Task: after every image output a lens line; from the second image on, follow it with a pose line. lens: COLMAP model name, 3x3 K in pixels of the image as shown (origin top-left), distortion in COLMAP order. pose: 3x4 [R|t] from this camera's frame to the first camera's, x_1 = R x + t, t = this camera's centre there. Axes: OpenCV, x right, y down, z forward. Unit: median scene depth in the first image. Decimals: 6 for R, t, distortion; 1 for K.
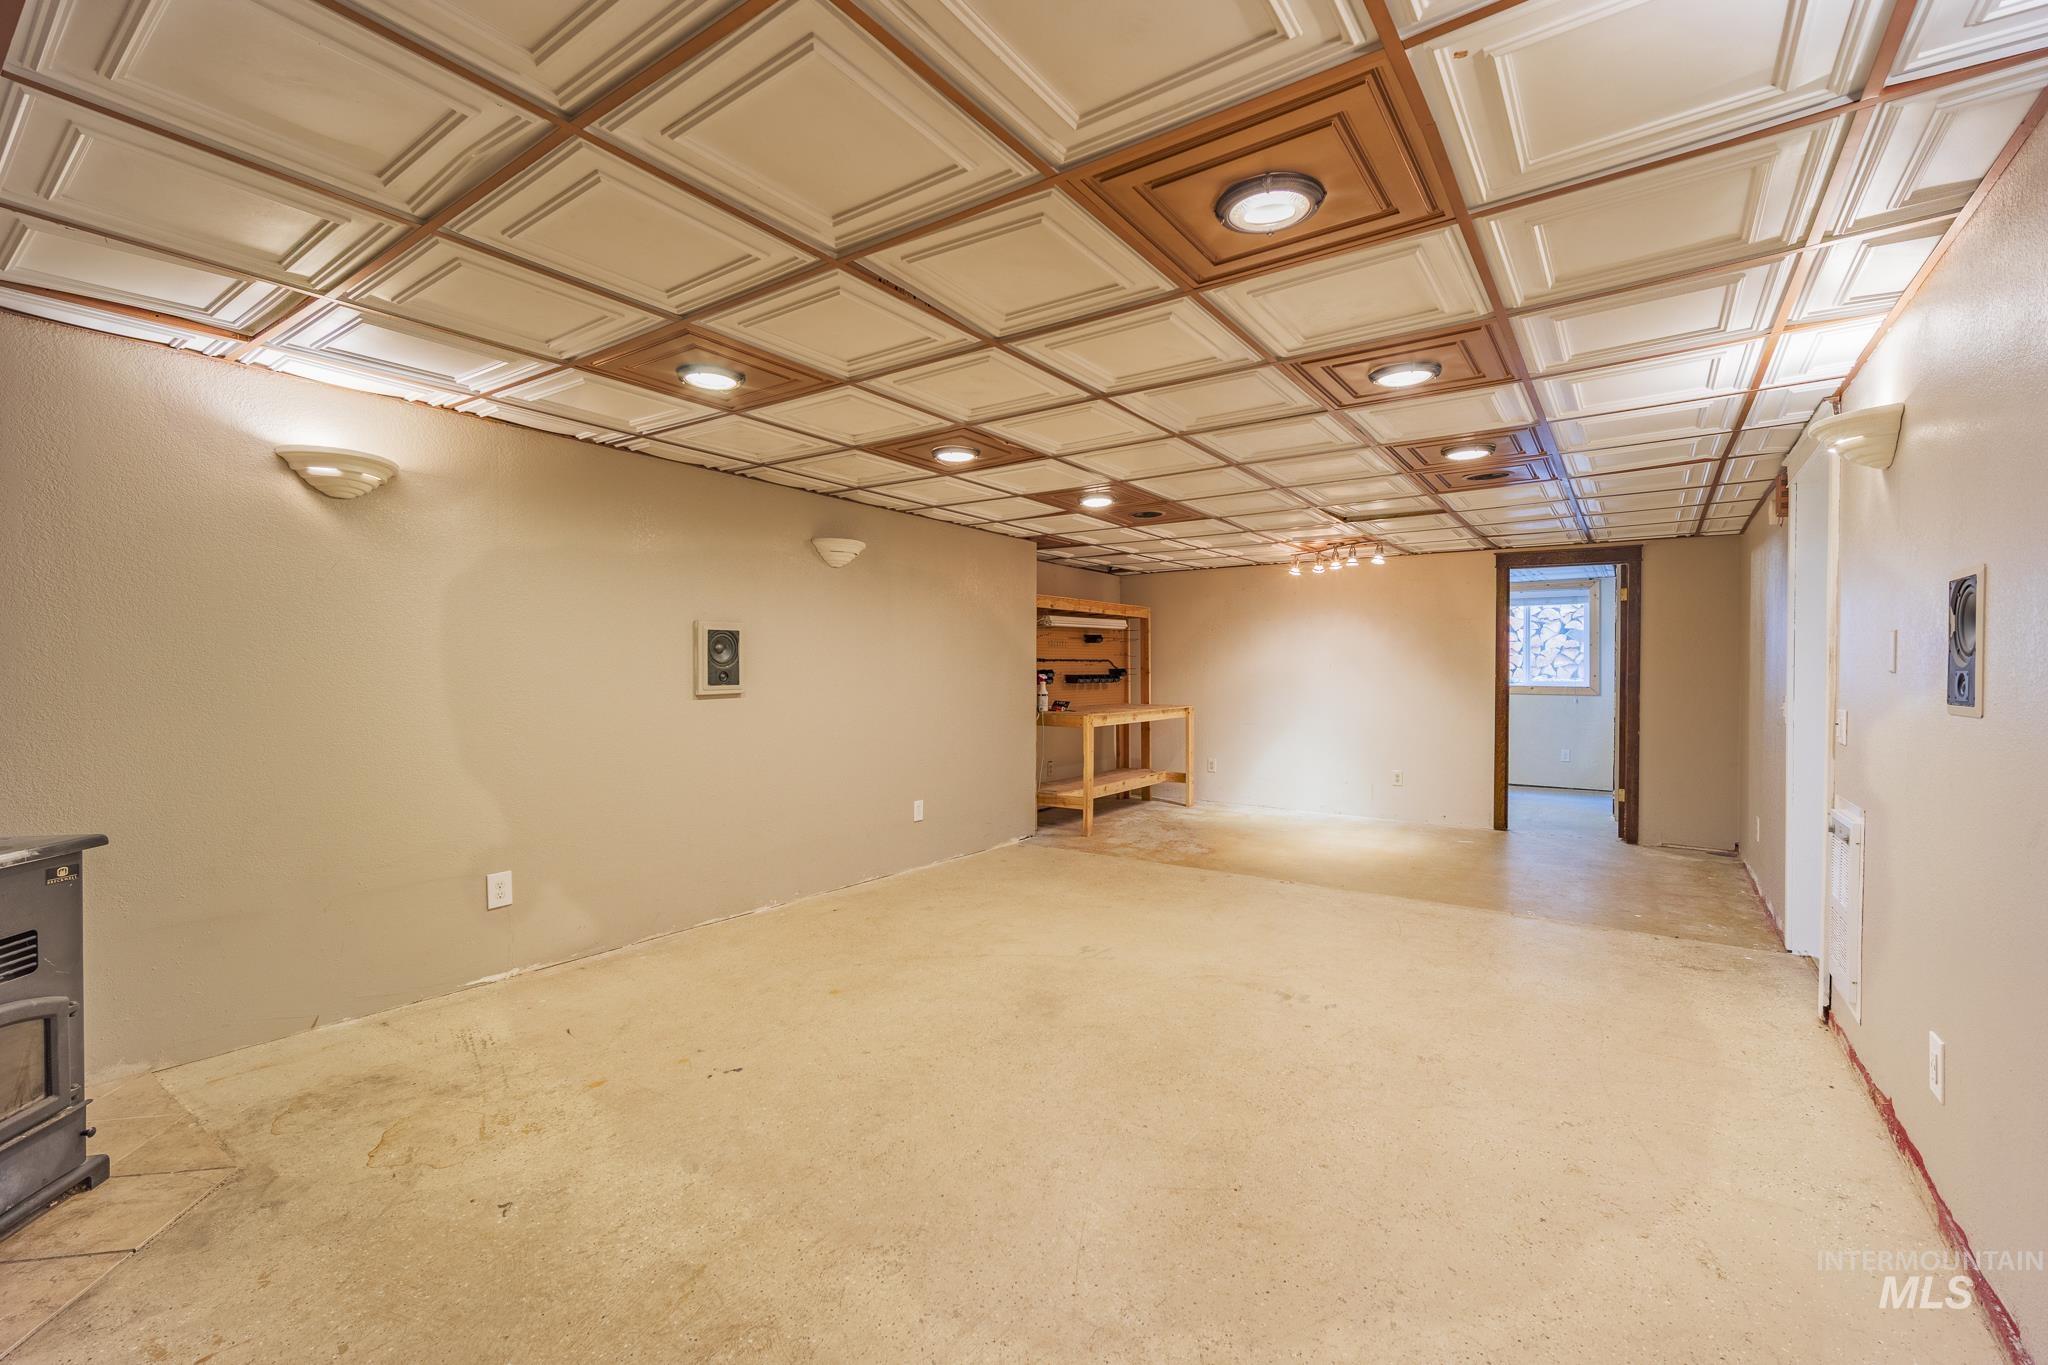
lens RADIAL K [[871.6, 0, 1021.9], [0, 871.6, 678.7], [0, 0, 1]] dist [0.005205, -0.000025]
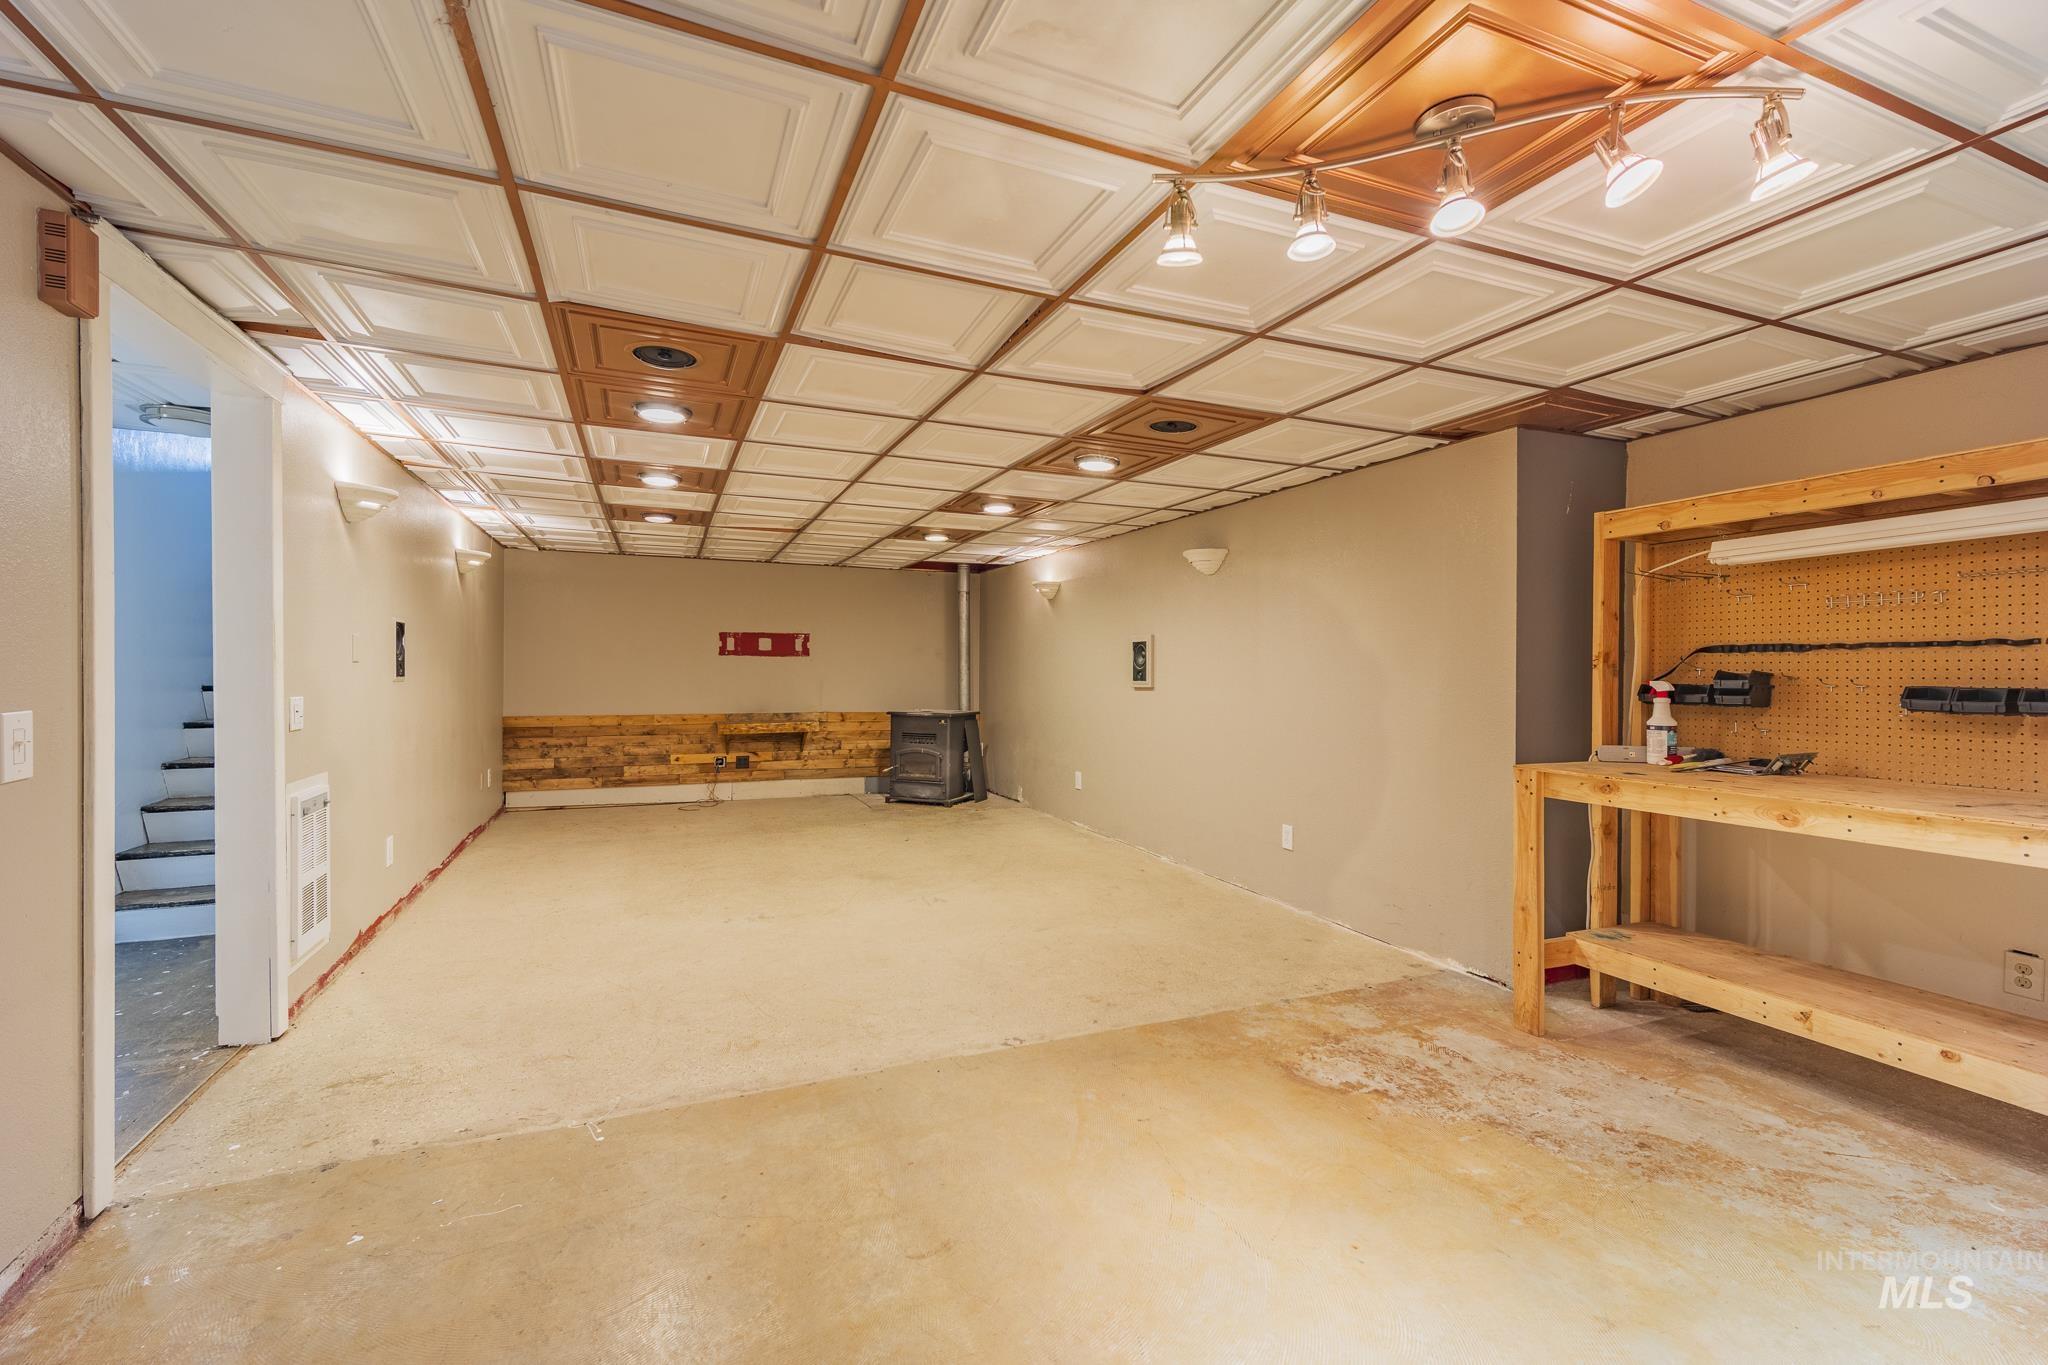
lens RADIAL K [[871.6, 0, 1019.4], [0, 871.6, 675.6], [0, 0, 1]] dist [0.005205, -0.000025]
pose [[-0.527591, -0.002803, -0.849494, 1.574330], [-0.018670, 0.999791, 0.008296, -0.015120], [0.849293, 0.020237, -0.527533, 2.616038]]
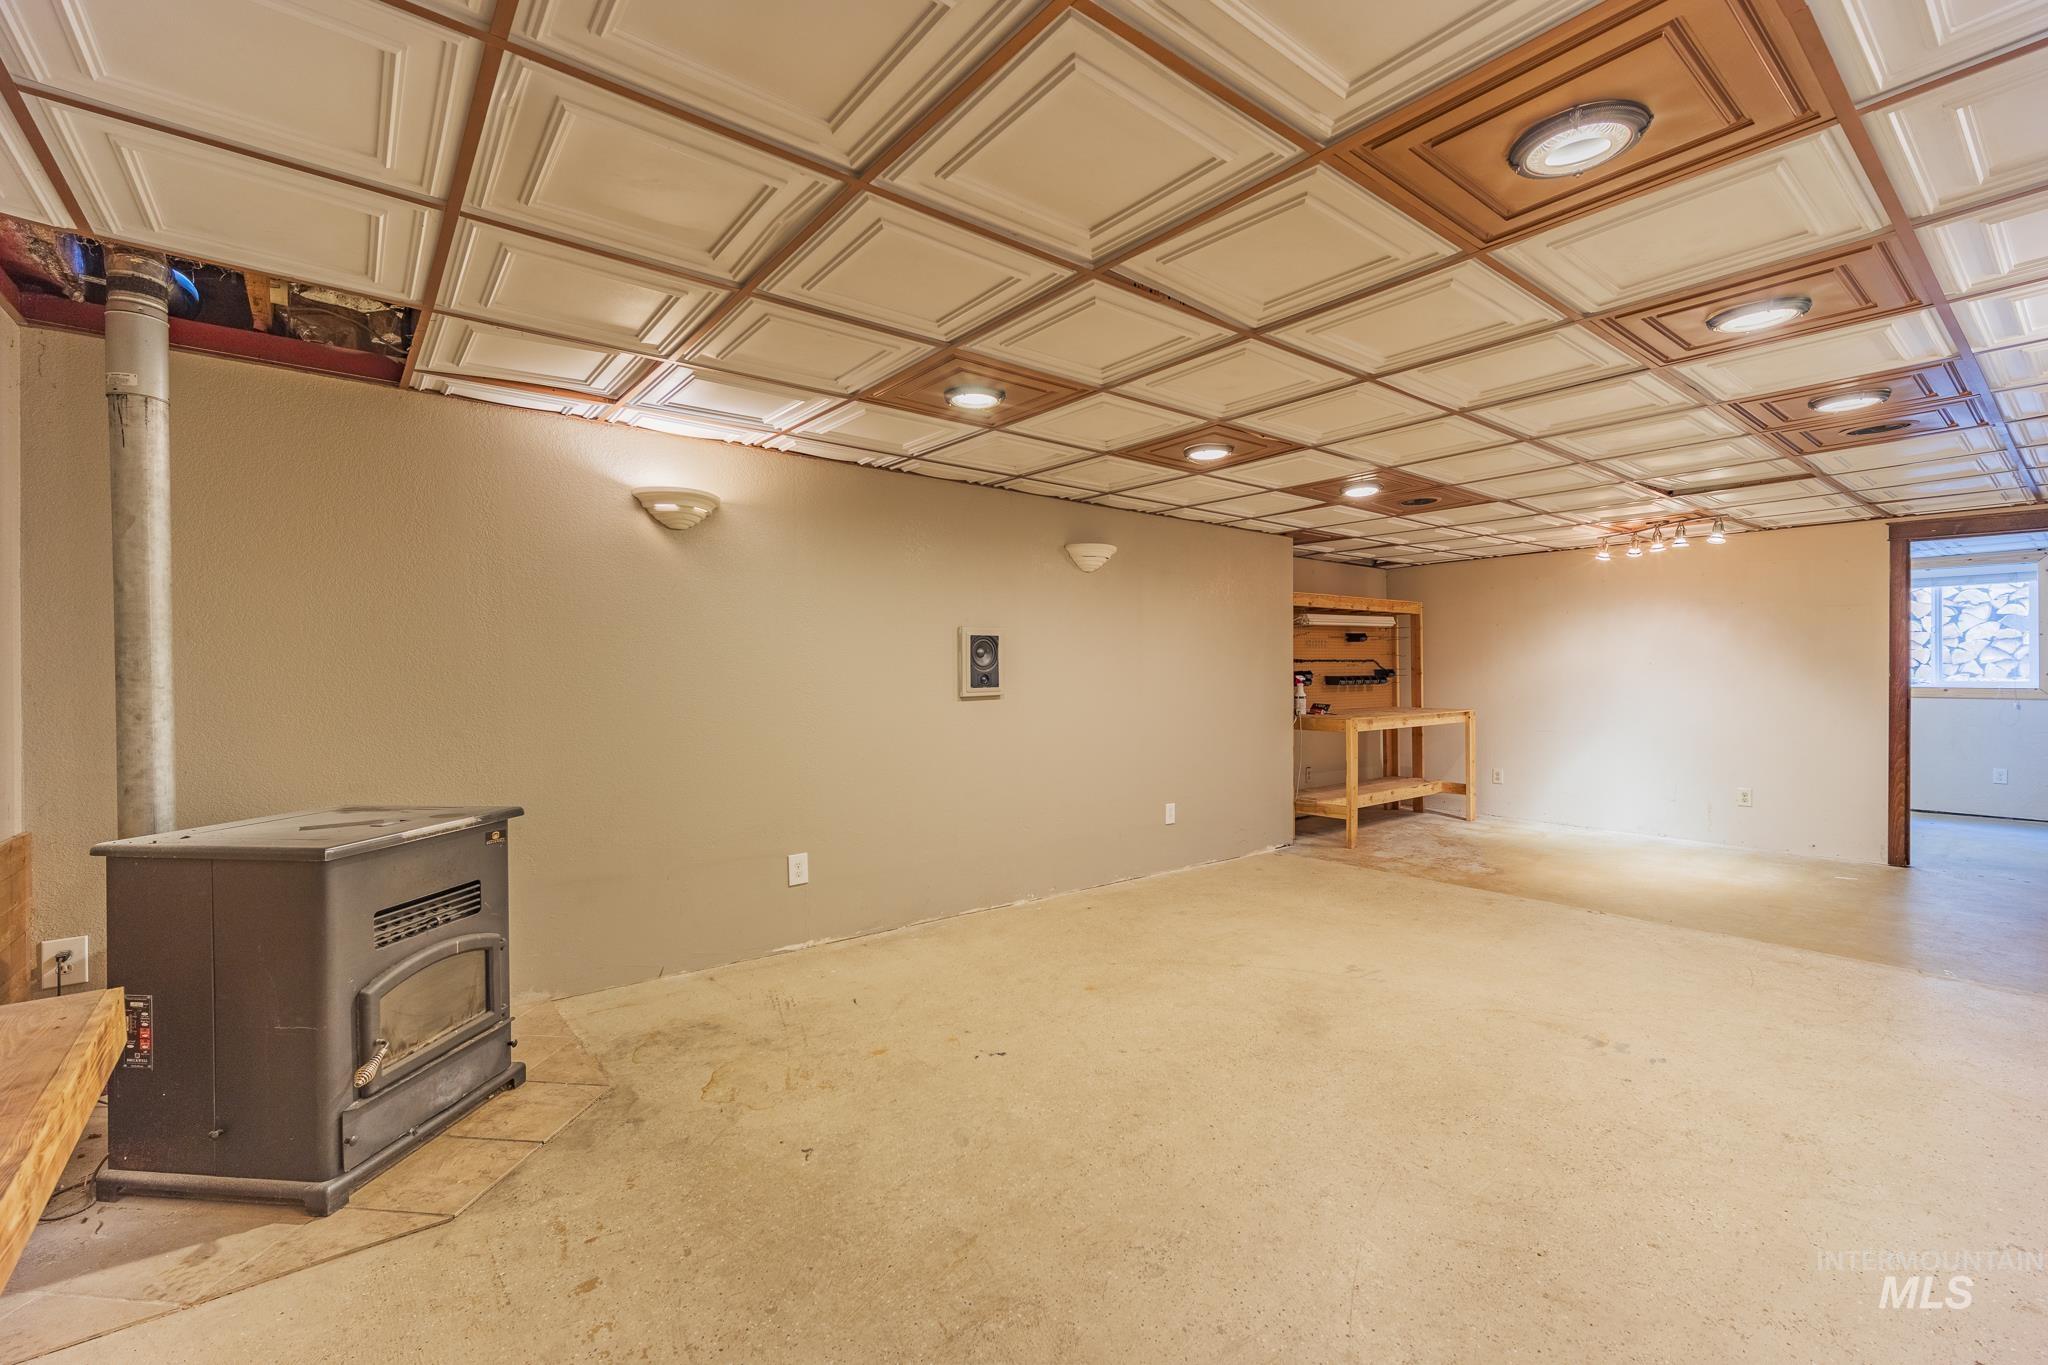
lens RADIAL K [[871.6, 0, 1023.5], [0, 871.6, 678.6], [0, 0, 1]] dist [0.005205, -0.000025]
pose [[0.960845, -0.003927, -0.277057, -0.007492], [0.003238, 0.999990, -0.002944, -0.000114], [0.277066, 0.001931, 0.960849, -0.001587]]
